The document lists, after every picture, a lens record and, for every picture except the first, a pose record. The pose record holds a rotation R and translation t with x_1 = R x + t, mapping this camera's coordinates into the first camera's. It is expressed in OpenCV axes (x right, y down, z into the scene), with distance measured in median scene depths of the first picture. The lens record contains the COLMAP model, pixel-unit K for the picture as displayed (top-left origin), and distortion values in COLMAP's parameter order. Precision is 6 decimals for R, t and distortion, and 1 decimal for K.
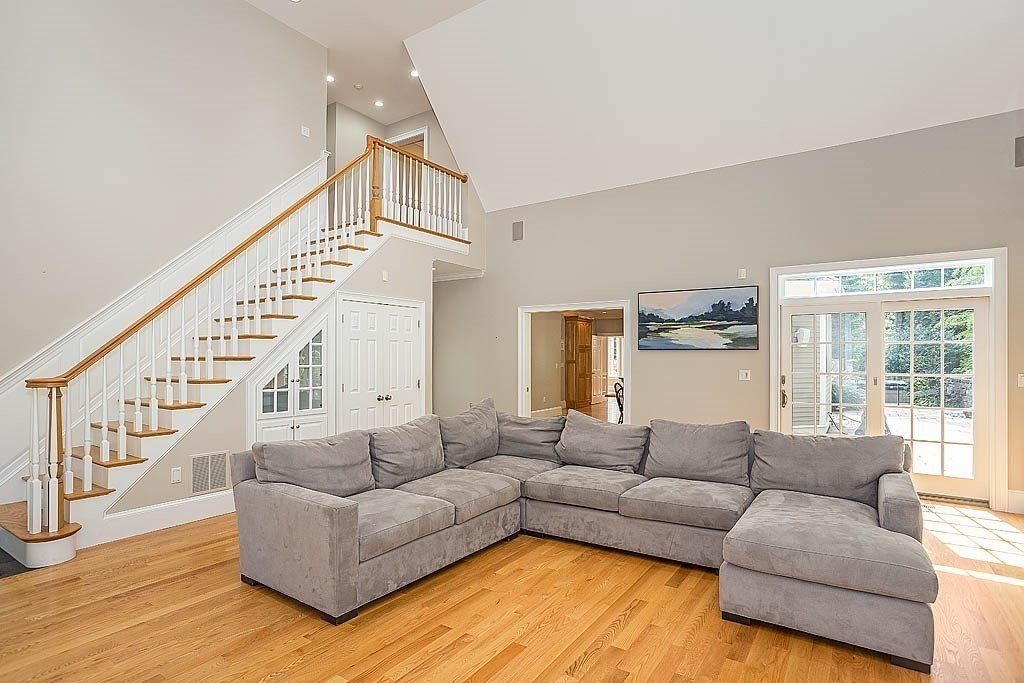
lens RADIAL K [[542.8, 0, 505.0], [0, 542.8, 352.7], [0, 0, 1]] dist [-0.003158, 0.003380]
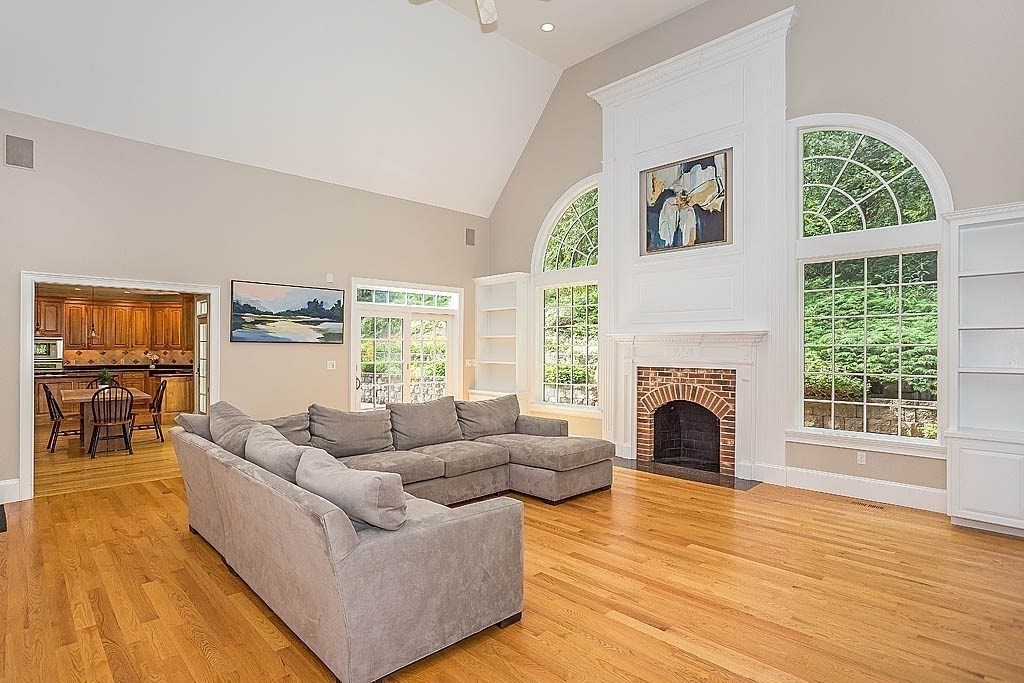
lens RADIAL K [[542.8, 0, 509.0], [0, 542.8, 348.1], [0, 0, 1]] dist [-0.003158, 0.003380]
pose [[0.179865, 0.004646, 0.983680, -0.620426], [-0.003565, 0.999985, -0.004072, 0.007625], [-0.983685, -0.002775, 0.179879, 0.408866]]
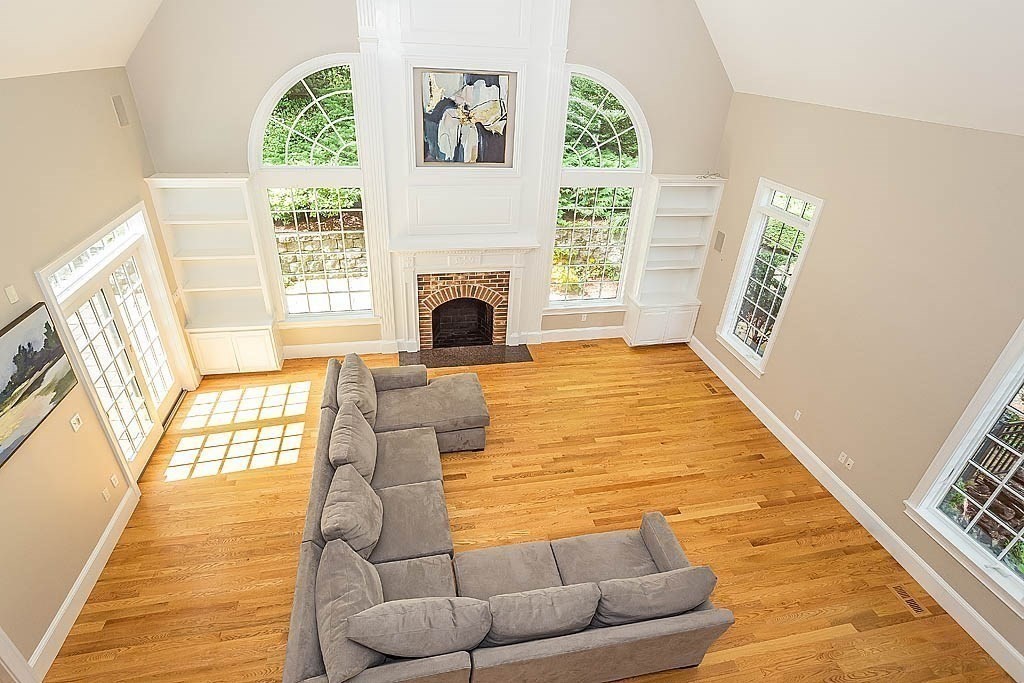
lens RADIAL K [[508.0, 0, 504.5], [0, 508.0, 337.8], [0, 0, 1]] dist [-0.026641, -0.000481]
pose [[-0.734089, -0.365716, 0.572158, -0.293940], [-0.045602, 0.867231, 0.495814, -0.394588], [-0.677520, 0.337880, -0.653302, 0.988625]]
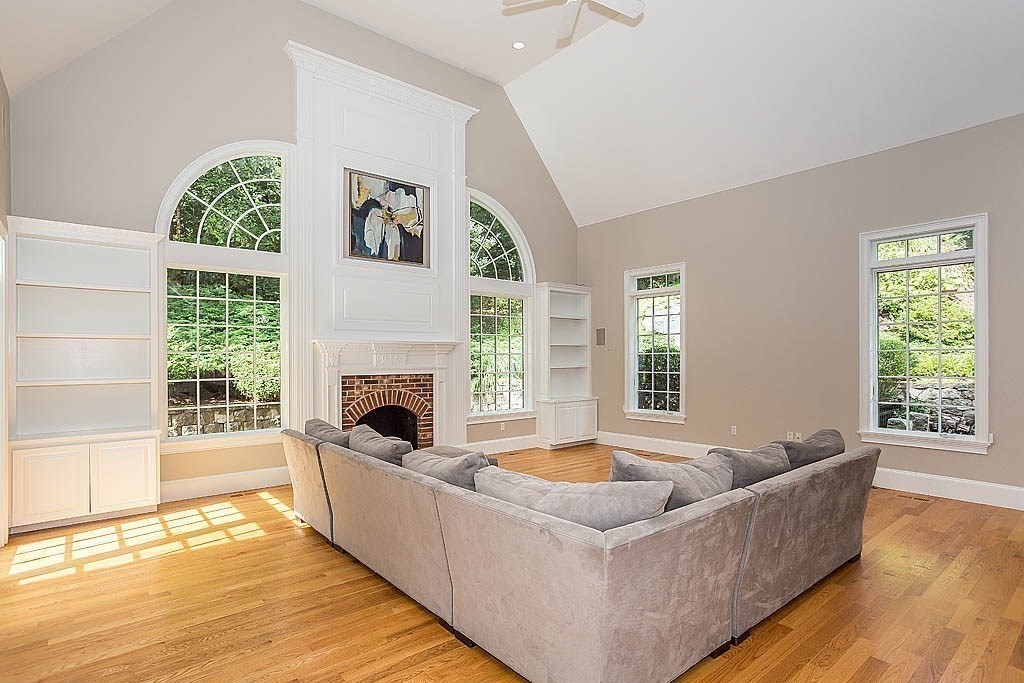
lens RADIAL K [[542.8, 0, 504.1], [0, 542.8, 362.3], [0, 0, 1]] dist [-0.003158, 0.003380]
pose [[-0.967004, 0.004372, 0.254724, -0.040274], [0.005783, 0.999972, 0.004791, 0.011177], [-0.254696, 0.006106, -0.967002, 1.275781]]
